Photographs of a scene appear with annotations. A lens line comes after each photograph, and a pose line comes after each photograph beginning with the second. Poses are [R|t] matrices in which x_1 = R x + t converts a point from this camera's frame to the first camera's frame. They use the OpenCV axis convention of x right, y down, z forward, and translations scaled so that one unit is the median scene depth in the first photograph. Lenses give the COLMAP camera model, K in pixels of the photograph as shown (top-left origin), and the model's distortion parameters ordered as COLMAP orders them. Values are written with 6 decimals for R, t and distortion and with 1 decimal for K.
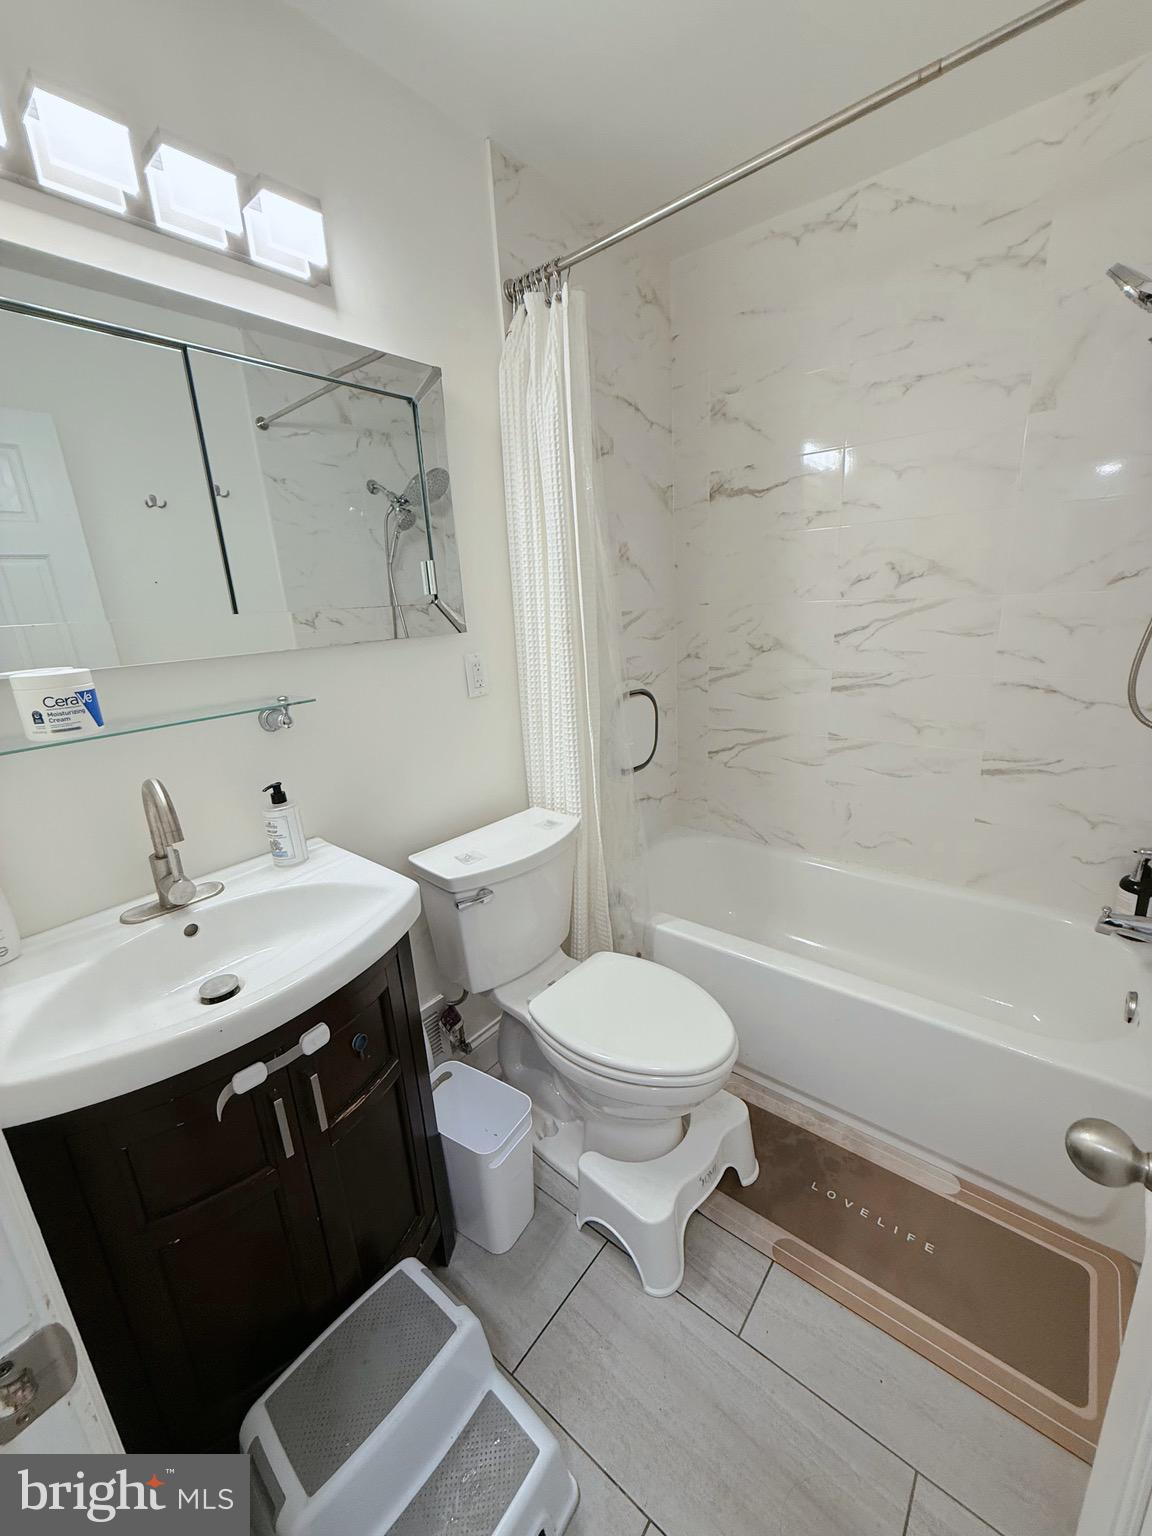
lens RADIAL K [[609.4, 0, 573.2], [0, 609.4, 773.5], [0, 0, 1]] dist [-0.001857, 0.000048]
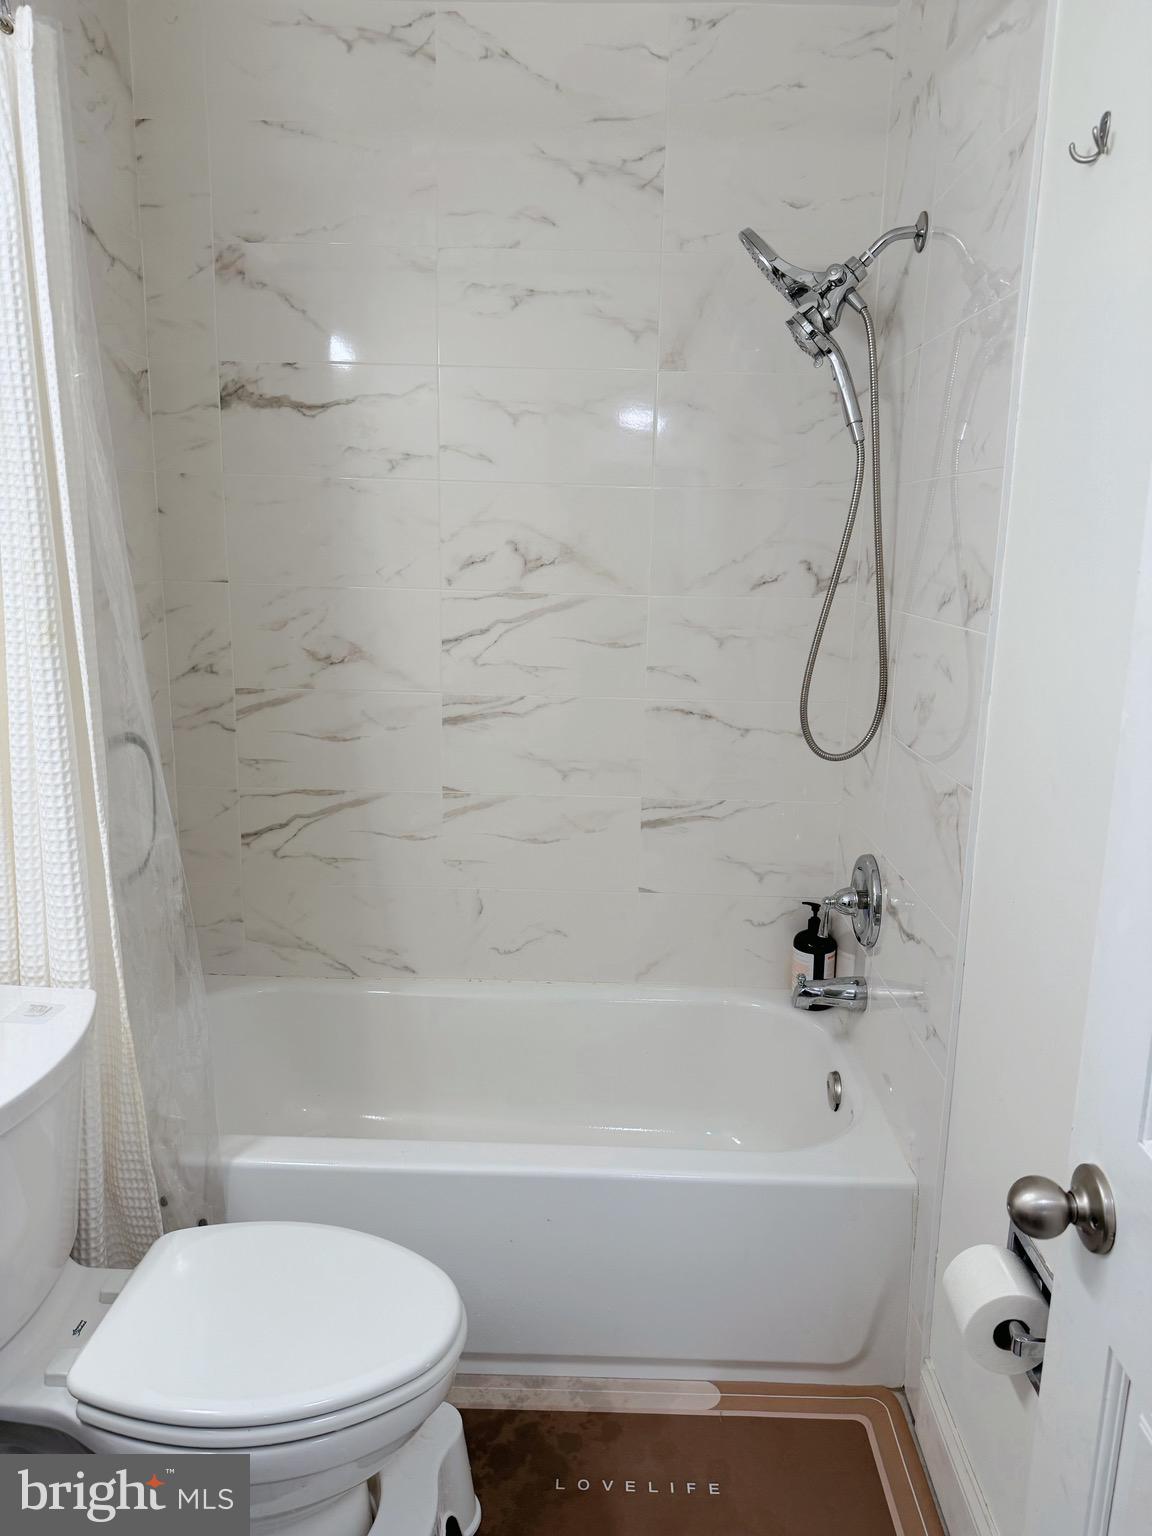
lens RADIAL K [[1072.9, 0, 574.2], [0, 1072.9, 780.7], [0, 0, 1]] dist [0.046253, -0.067135]
pose [[0.782654, -0.070054, 0.618503, -0.204230], [0.111400, 0.993368, -0.028452, -0.028953], [-0.612408, 0.091169, 0.785268, 0.011721]]
